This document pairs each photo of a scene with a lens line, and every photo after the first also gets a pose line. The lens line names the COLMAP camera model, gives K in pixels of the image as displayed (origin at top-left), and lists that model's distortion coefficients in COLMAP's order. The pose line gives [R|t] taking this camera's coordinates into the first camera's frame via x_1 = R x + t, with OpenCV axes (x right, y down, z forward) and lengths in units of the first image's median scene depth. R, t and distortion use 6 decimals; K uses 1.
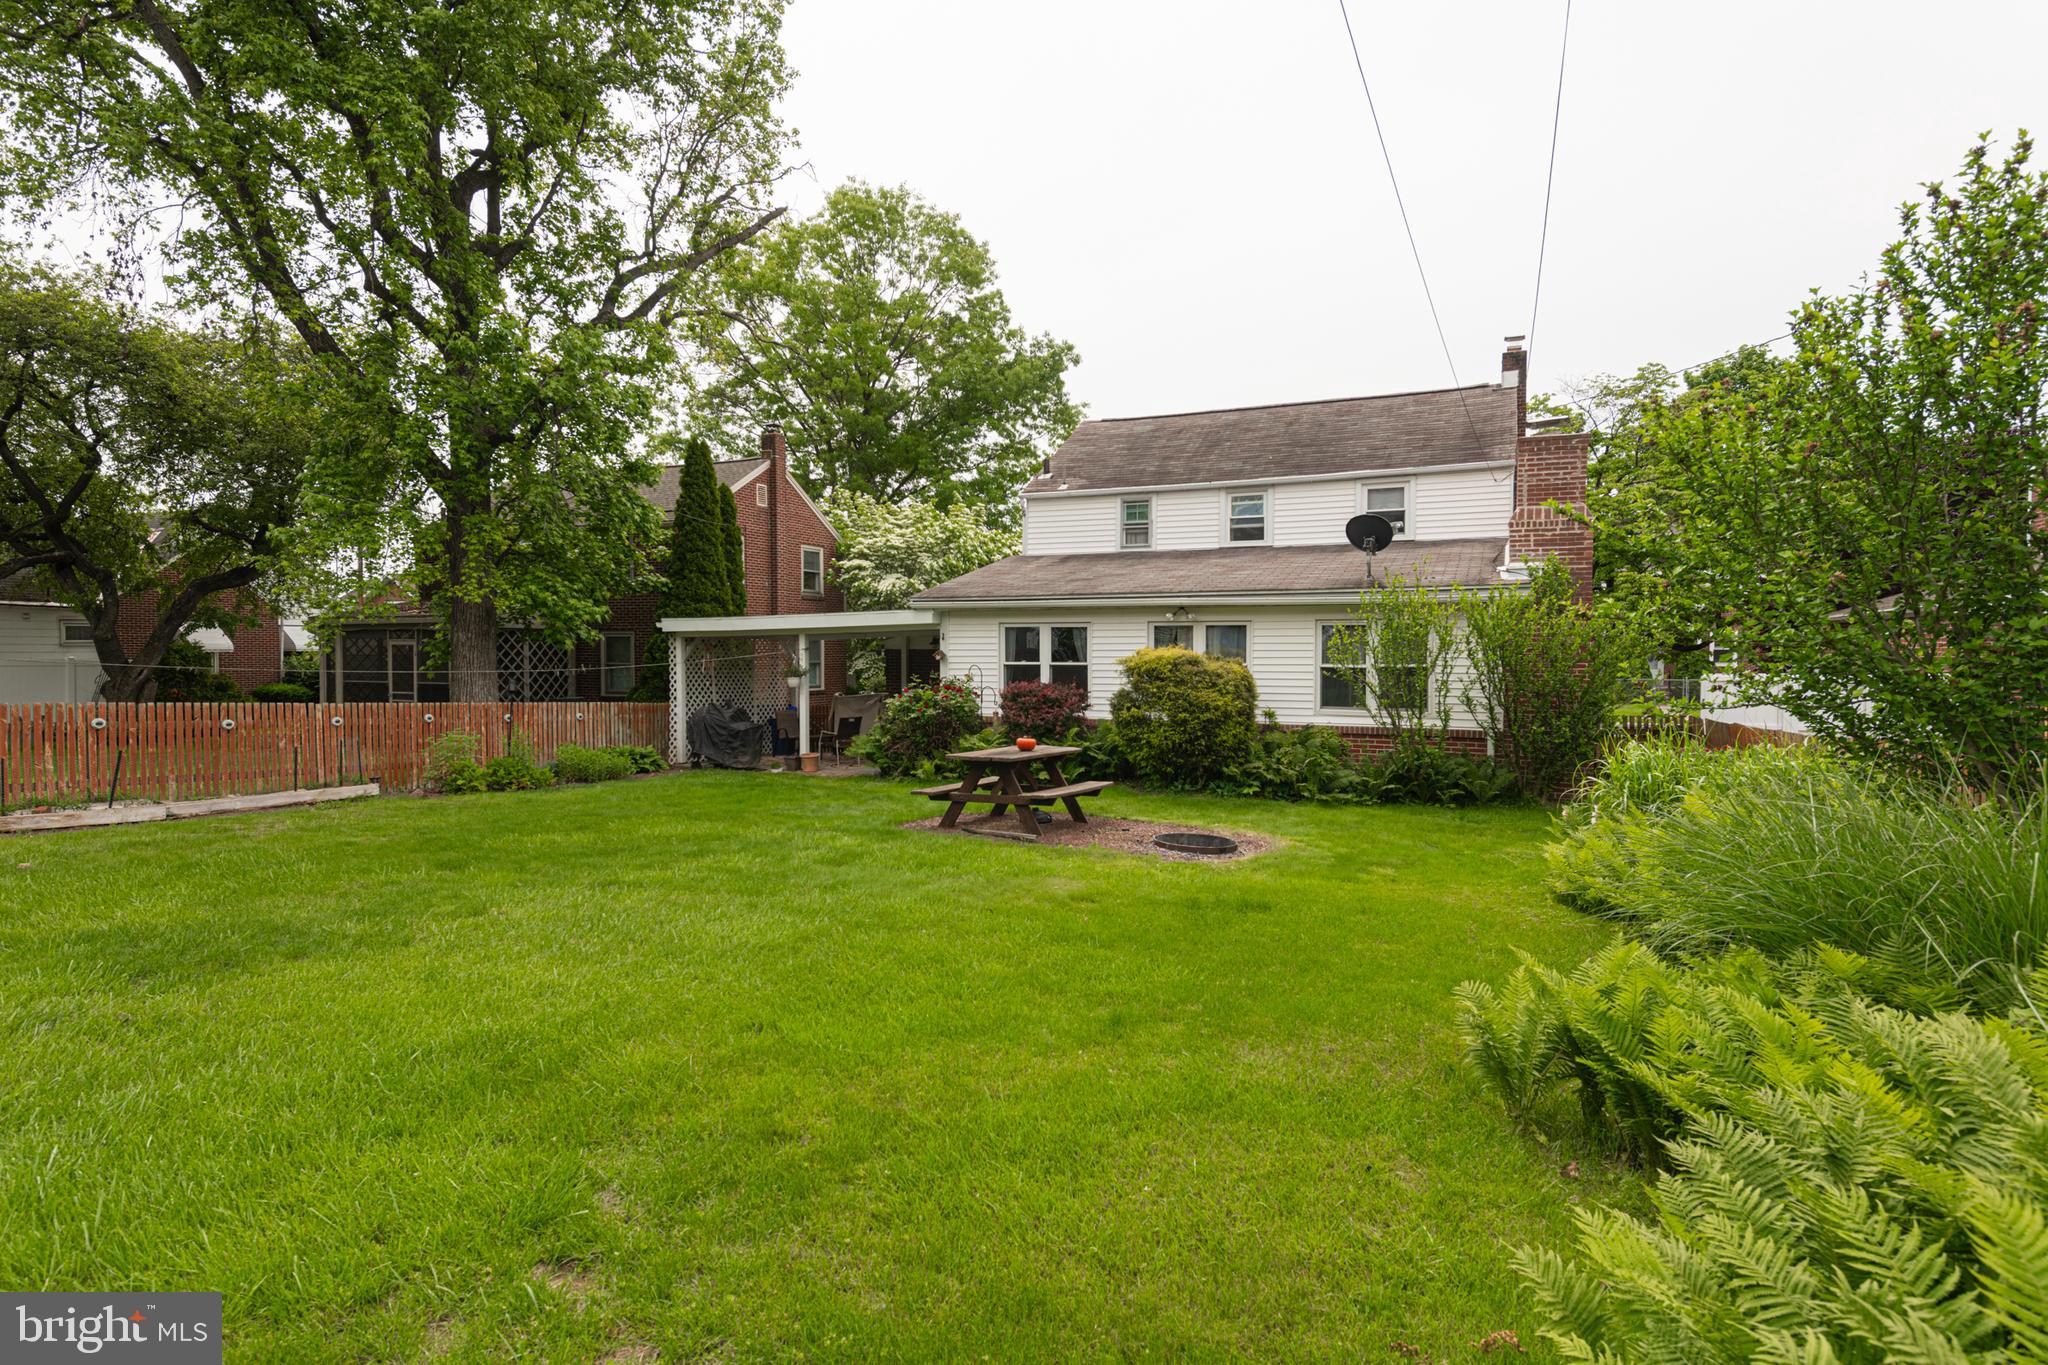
lens RADIAL K [[1089.4, 0, 1026.8], [0, 1089.4, 679.0], [0, 0, 1]] dist [0.002551, 0.000195]
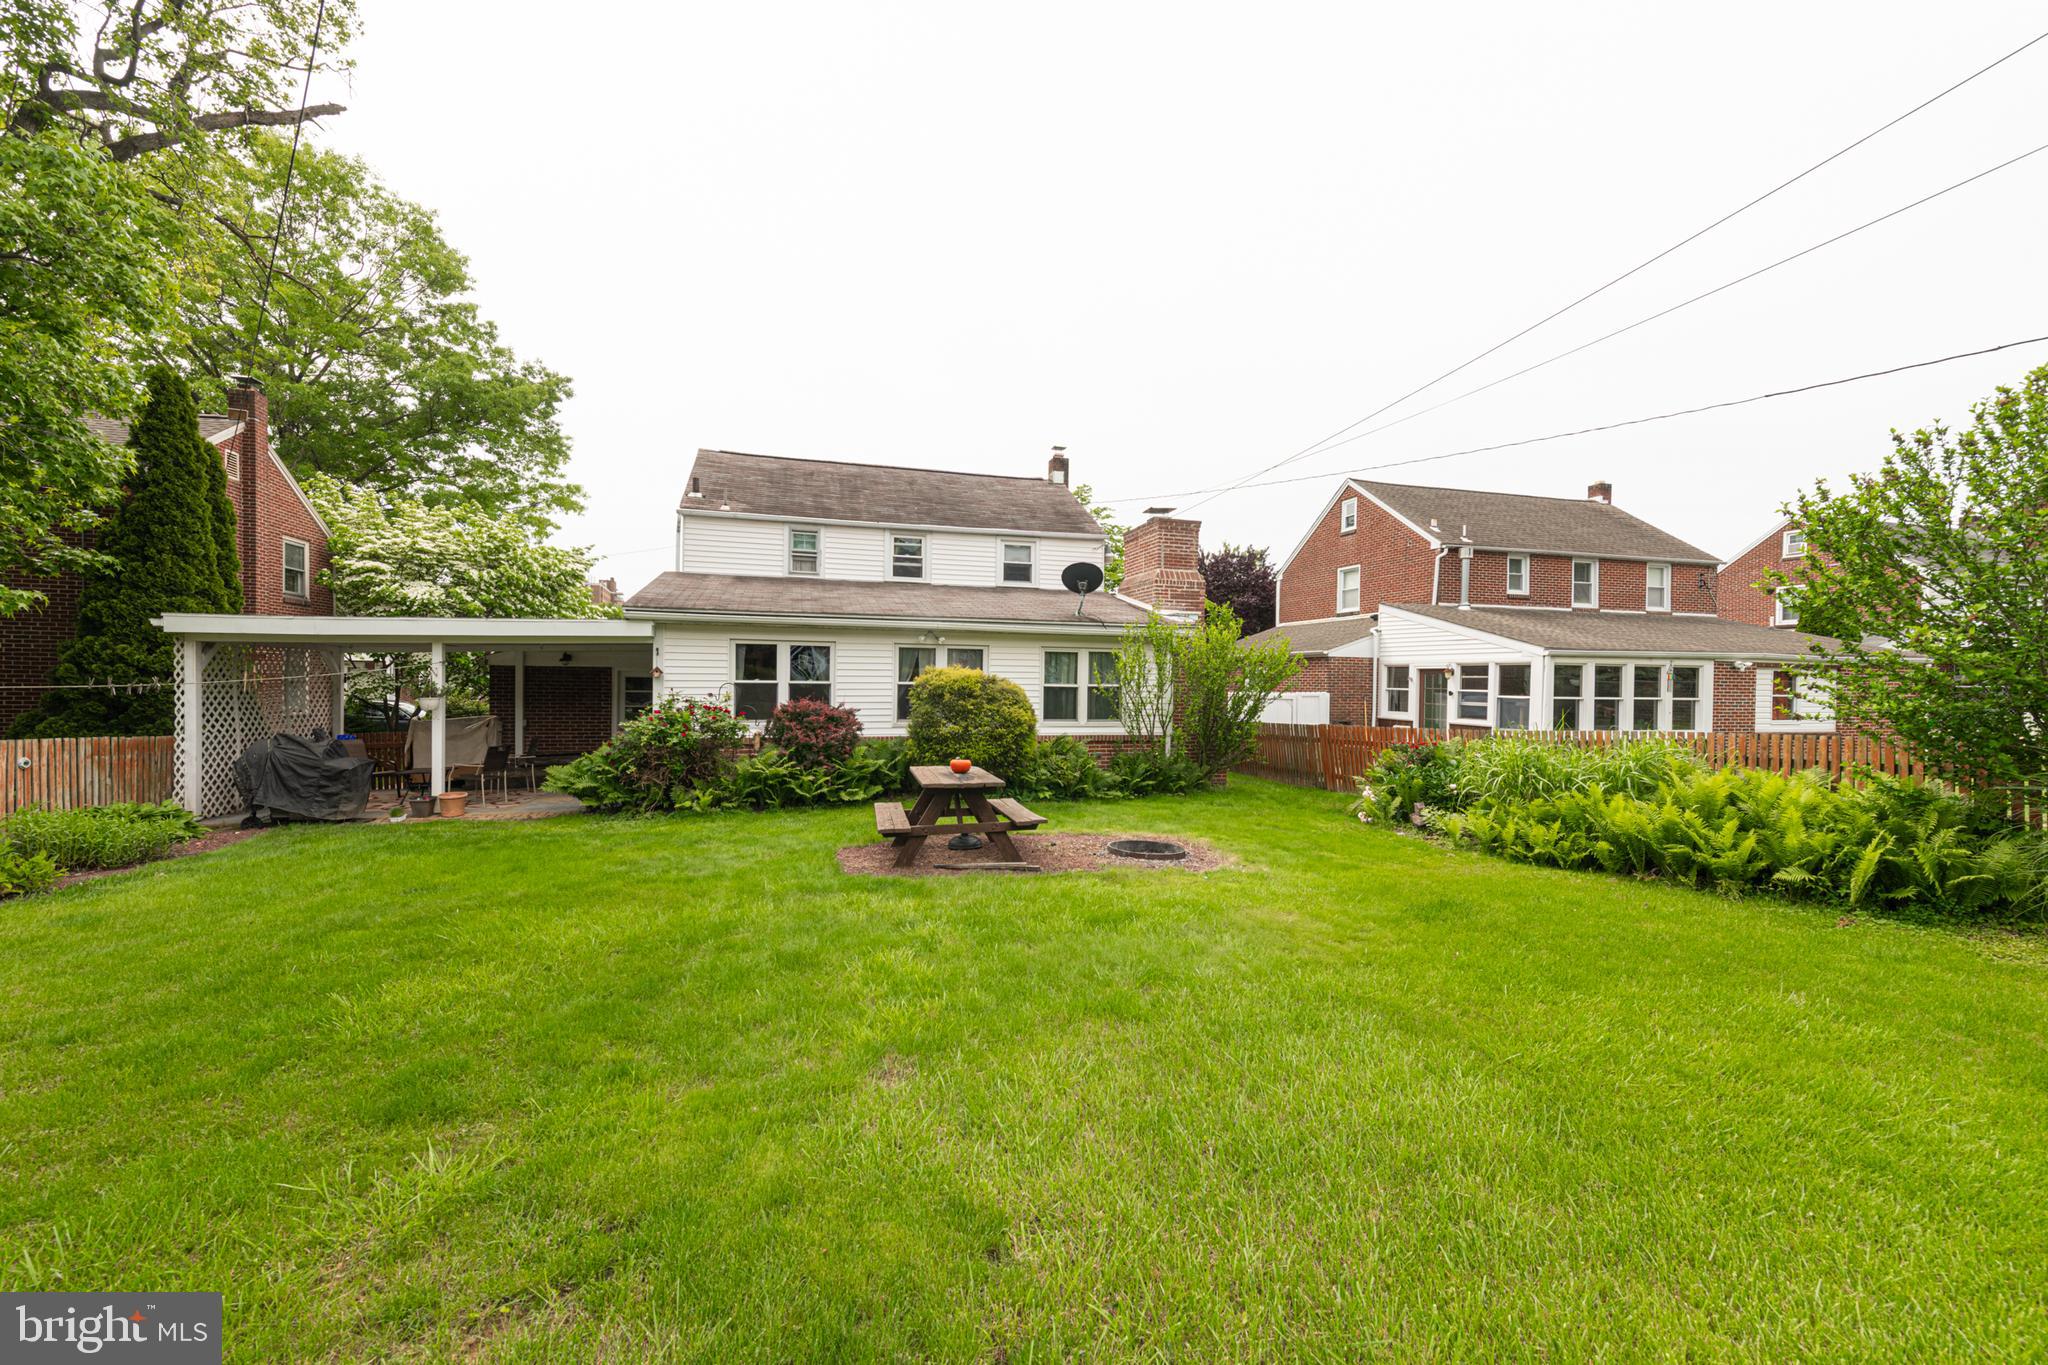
lens RADIAL K [[812.2, 0, 1026.1], [0, 812.2, 687.5], [0, 0, 1]] dist [0.000394, -0.000837]
pose [[0.762223, 0.003433, 0.647306, -0.243756], [0.005223, 0.999921, -0.011452, 0.000118], [-0.647294, 0.012110, 0.762144, 0.251455]]
